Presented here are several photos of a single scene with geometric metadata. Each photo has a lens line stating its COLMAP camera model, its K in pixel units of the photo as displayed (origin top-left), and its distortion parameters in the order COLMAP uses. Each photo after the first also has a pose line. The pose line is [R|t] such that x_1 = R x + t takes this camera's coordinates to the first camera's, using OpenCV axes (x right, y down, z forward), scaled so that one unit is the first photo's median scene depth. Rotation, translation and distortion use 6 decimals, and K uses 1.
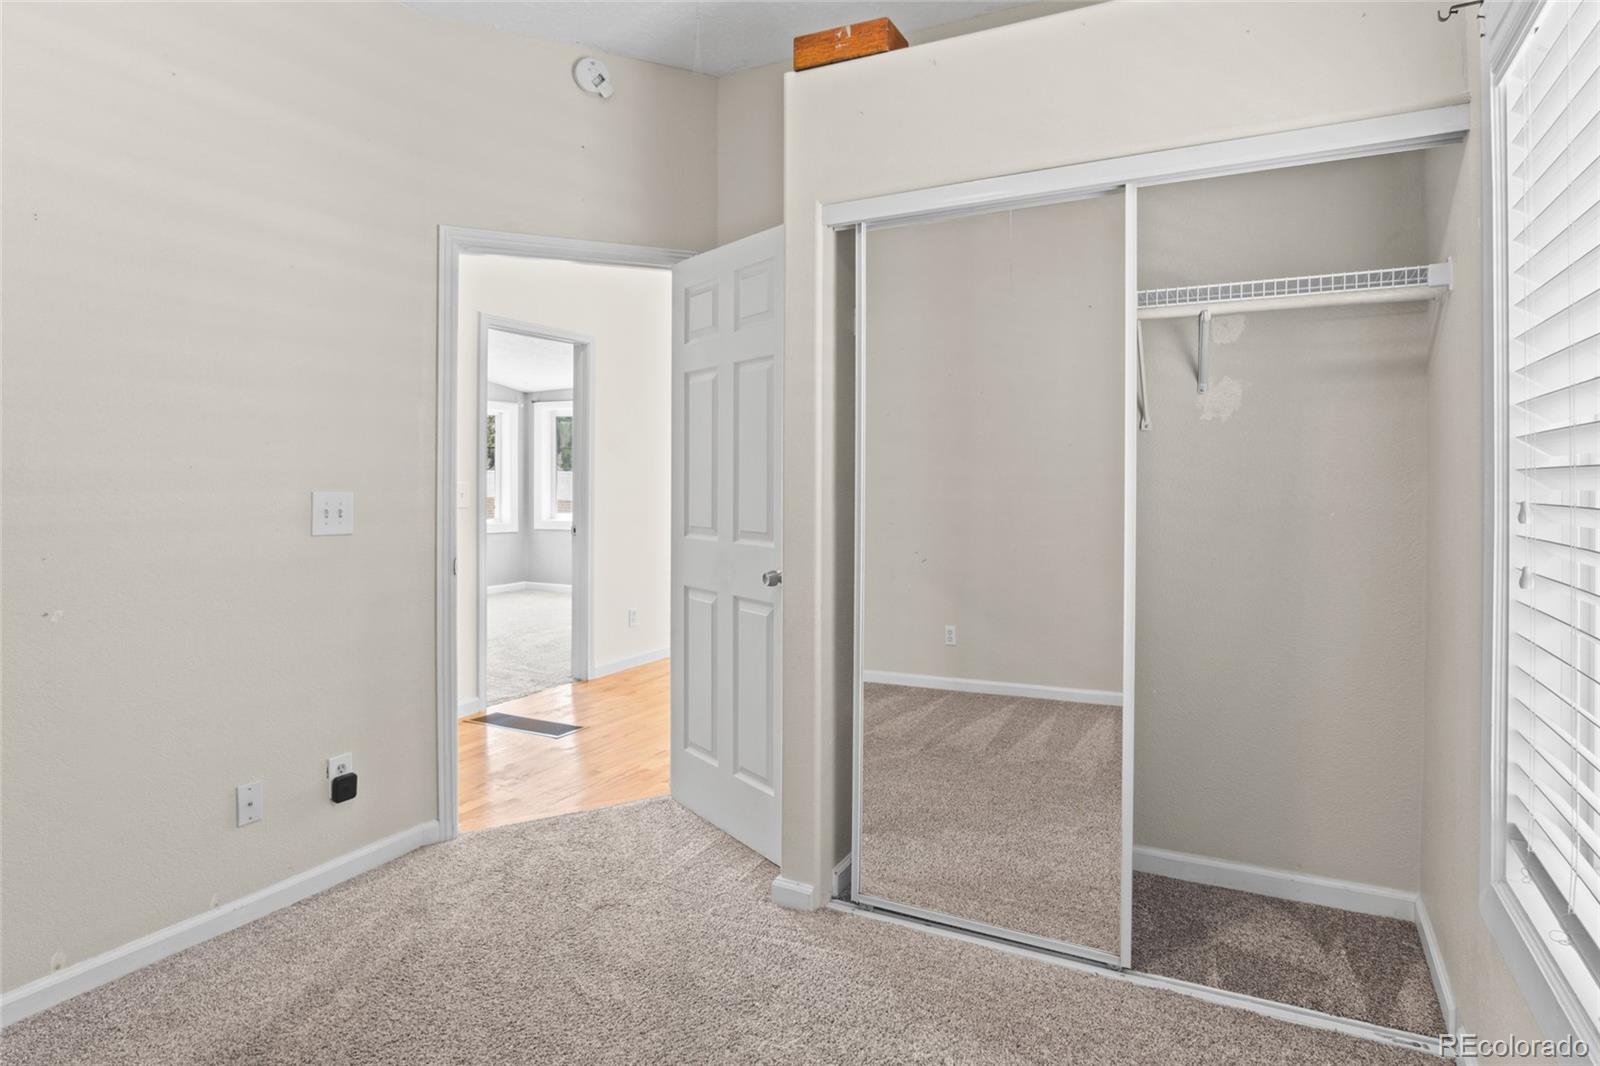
lens RADIAL K [[853.6, 0, 729.6], [0, 853.6, 483.2], [0, 0, 1]] dist [-0.022341, 0.002197]
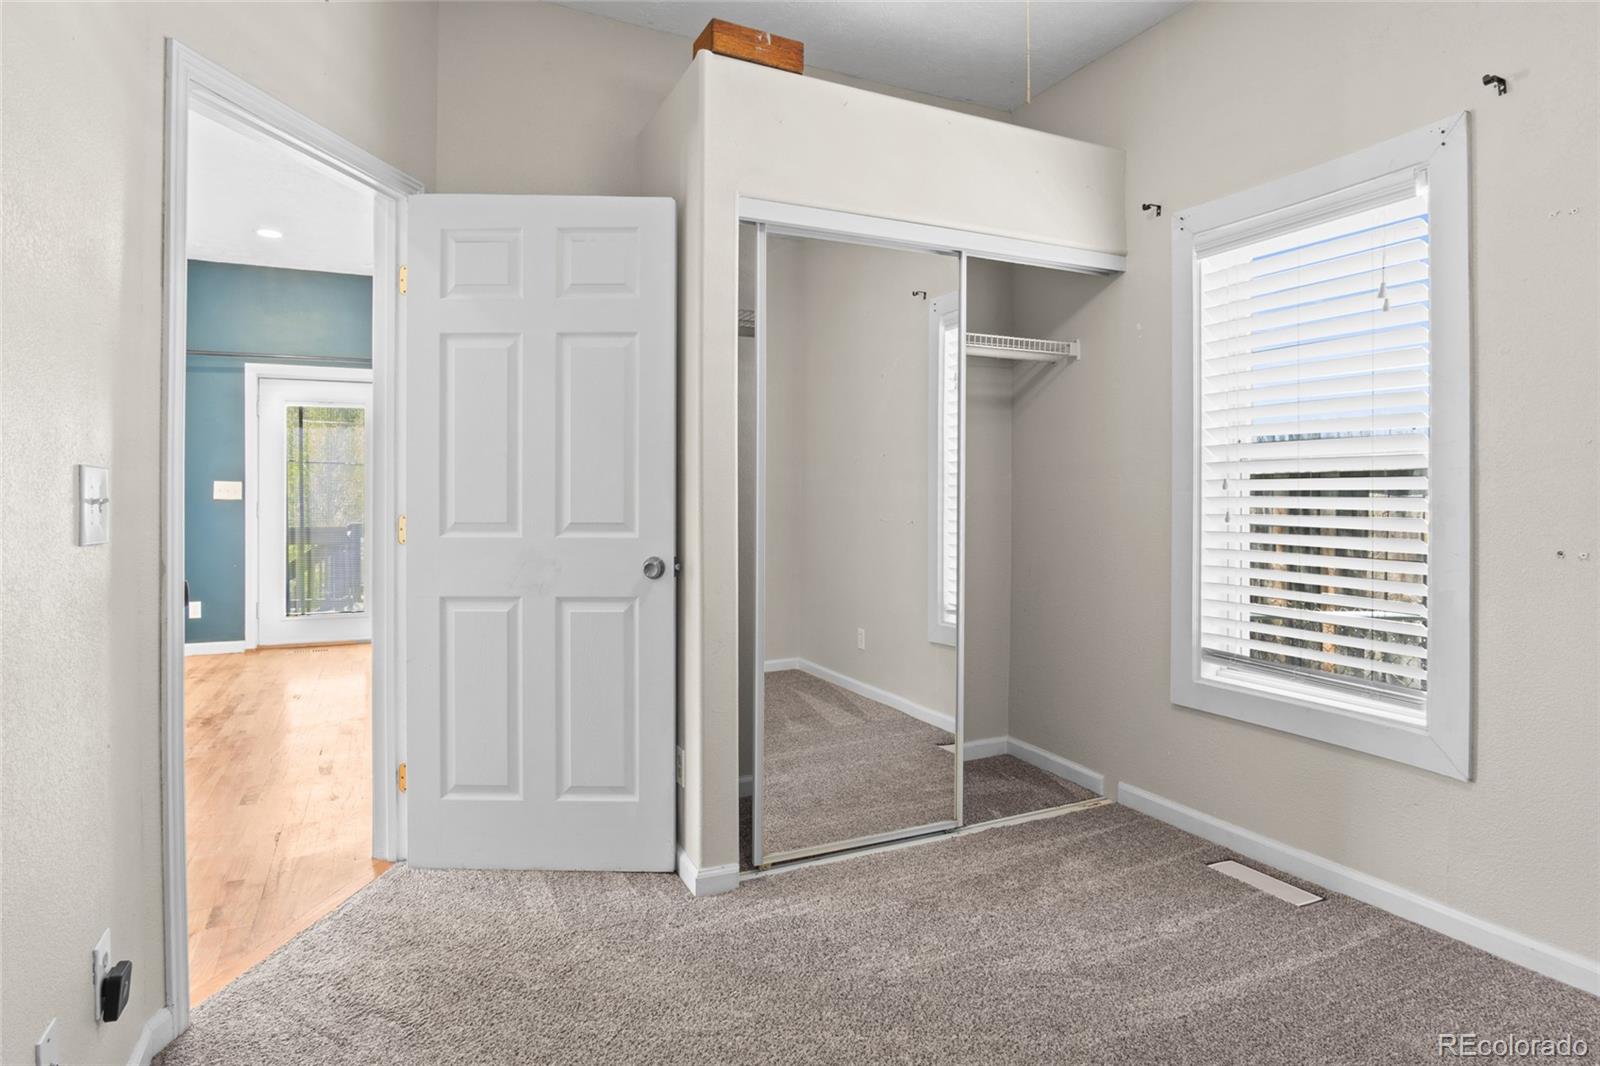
lens RADIAL K [[873.4, 0, 796.7], [0, 873.4, 502.2], [0, 0, 1]] dist [-0.030365, 0.007382]
pose [[0.593683, -0.005445, 0.804681, -0.707944], [0.000977, 0.999981, 0.006045, 0.036130], [-0.804698, -0.002802, 0.593677, 0.331465]]
